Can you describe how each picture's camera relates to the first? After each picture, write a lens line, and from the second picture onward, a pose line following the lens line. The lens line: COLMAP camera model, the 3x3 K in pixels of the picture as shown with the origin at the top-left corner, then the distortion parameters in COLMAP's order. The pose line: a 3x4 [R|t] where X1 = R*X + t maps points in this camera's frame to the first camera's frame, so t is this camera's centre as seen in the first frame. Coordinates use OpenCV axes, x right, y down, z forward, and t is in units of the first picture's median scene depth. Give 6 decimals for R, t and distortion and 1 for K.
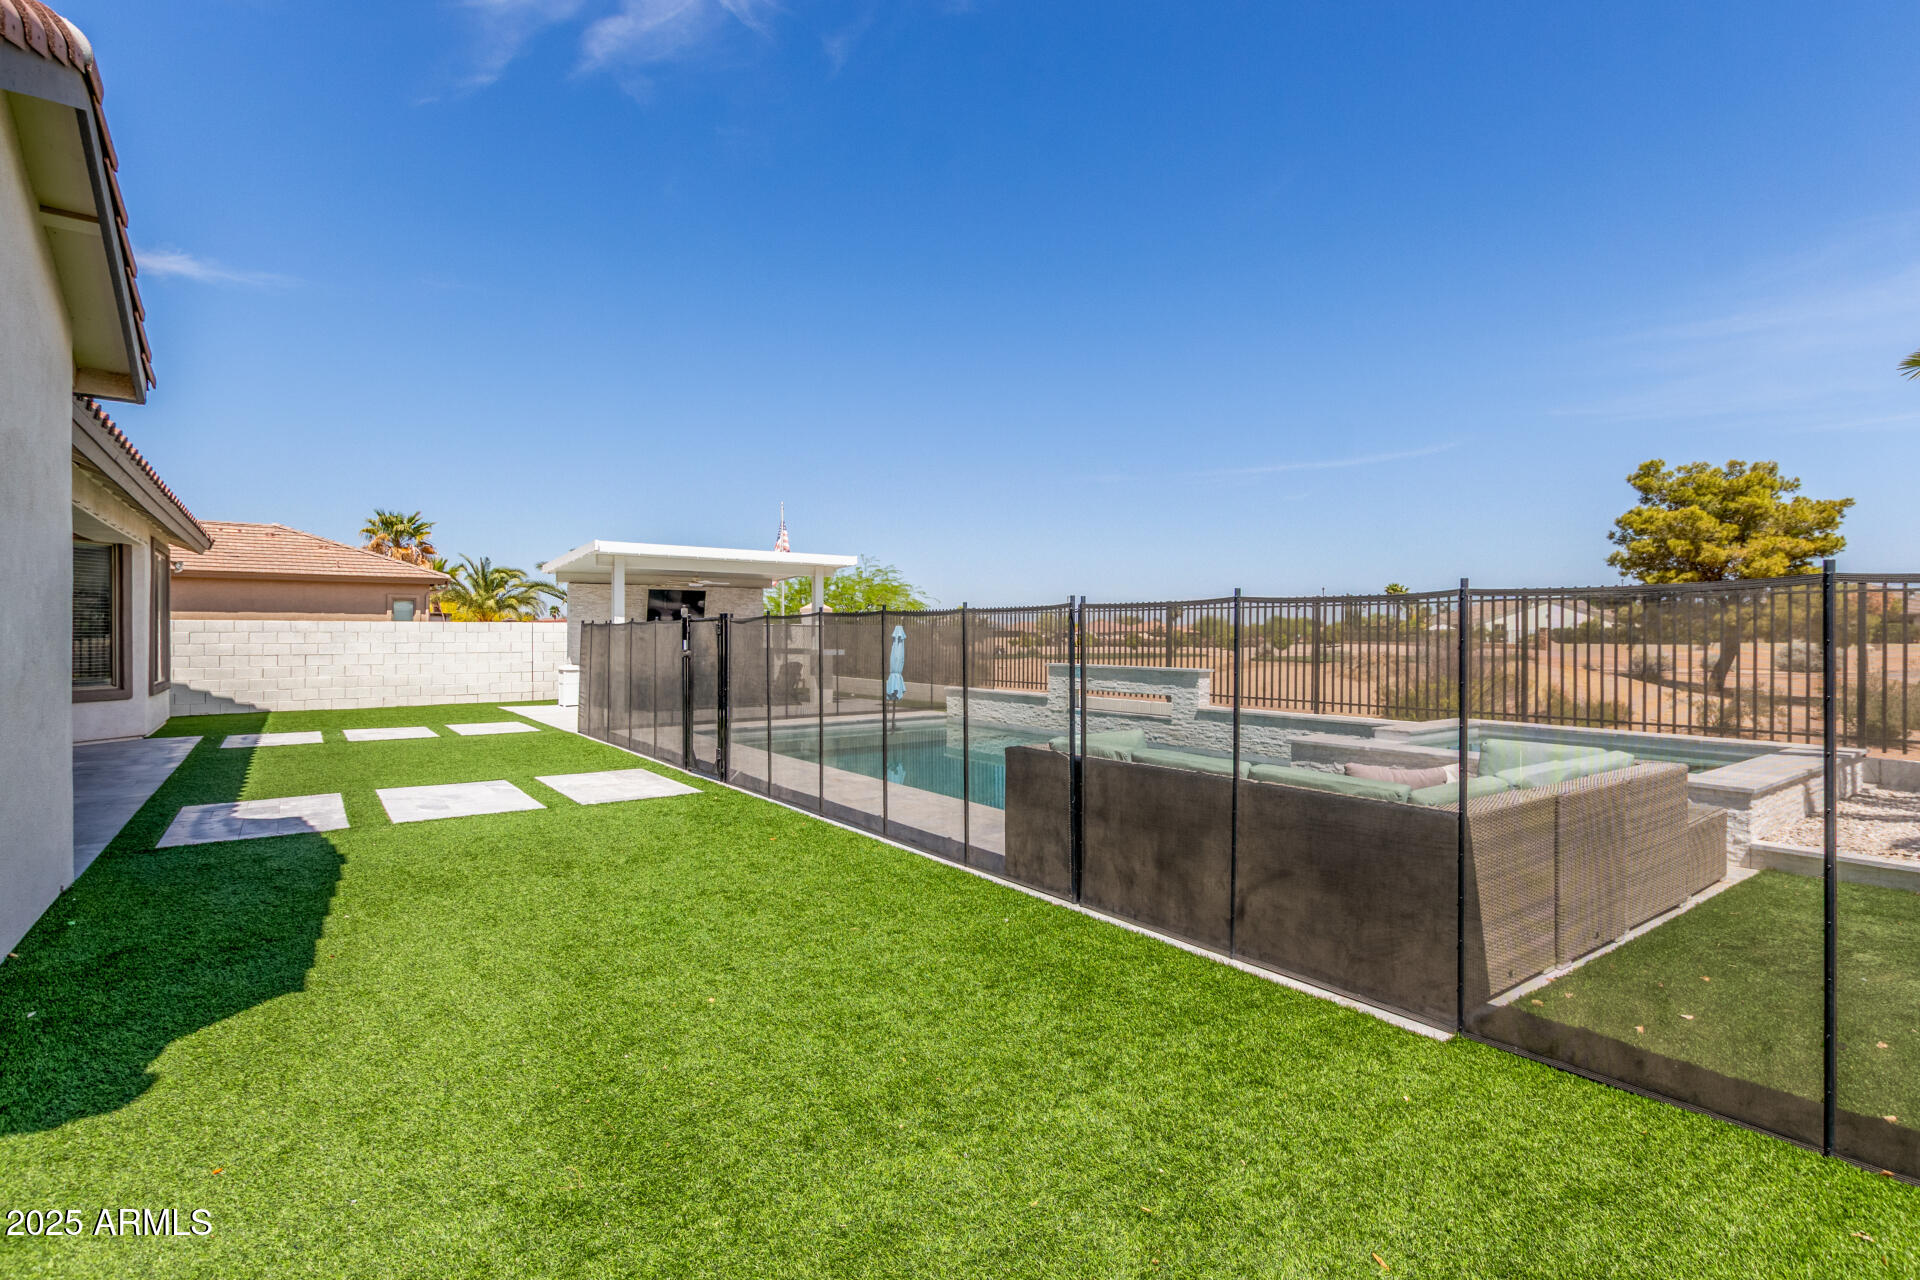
lens RADIAL K [[892.5, 0, 960.1], [0, 892.5, 642.7], [0, 0, 1]] dist [0.013746, -0.003679]
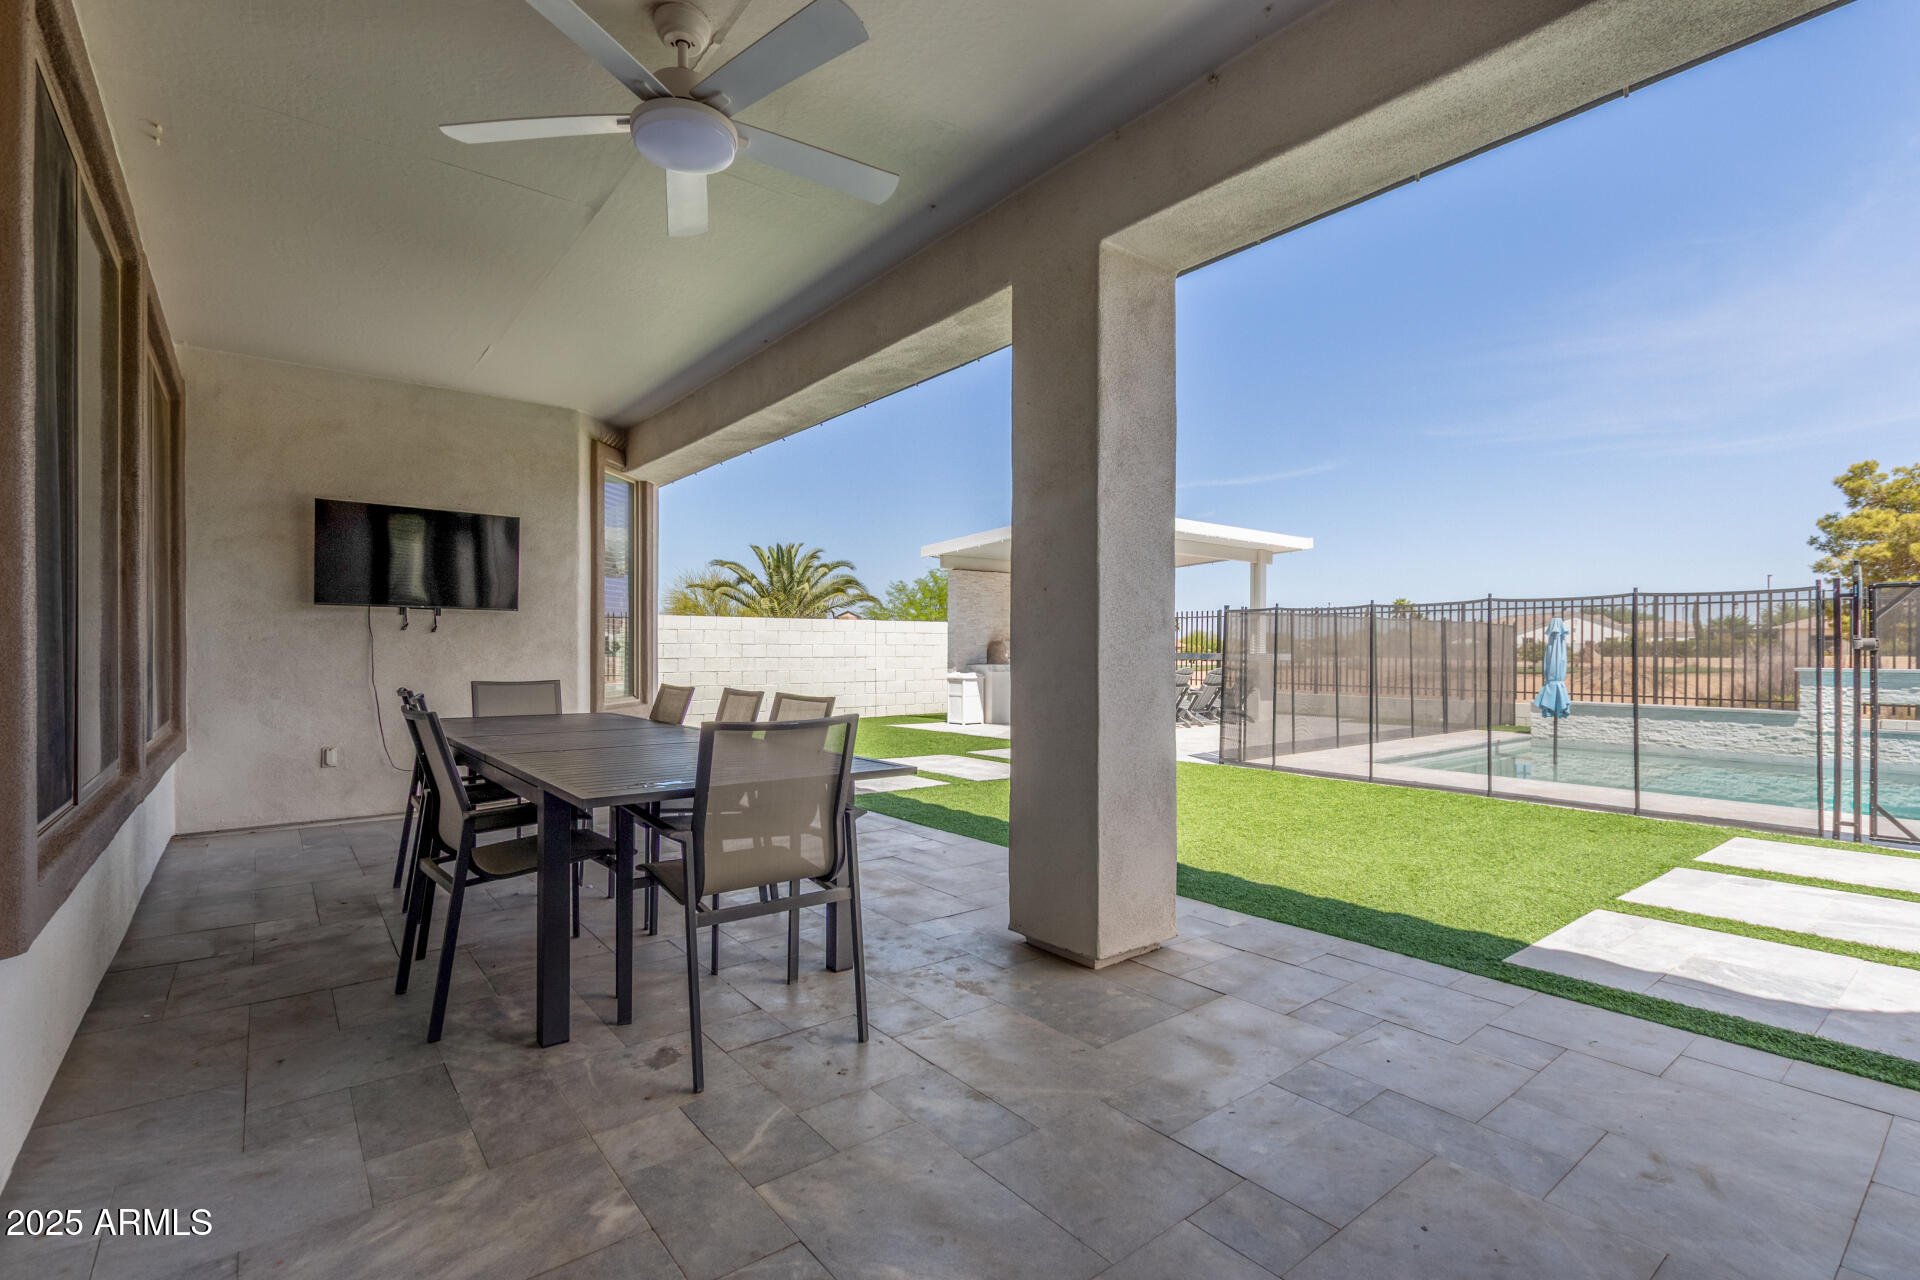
lens RADIAL K [[892.5, 0, 959.8], [0, 892.5, 652.2], [0, 0, 1]] dist [0.013746, -0.003679]
pose [[0.999086, 0.002628, 0.042655, -0.224189], [-0.002407, 0.999983, -0.005247, 0.005527], [-0.042668, 0.005140, 0.999076, 0.093839]]
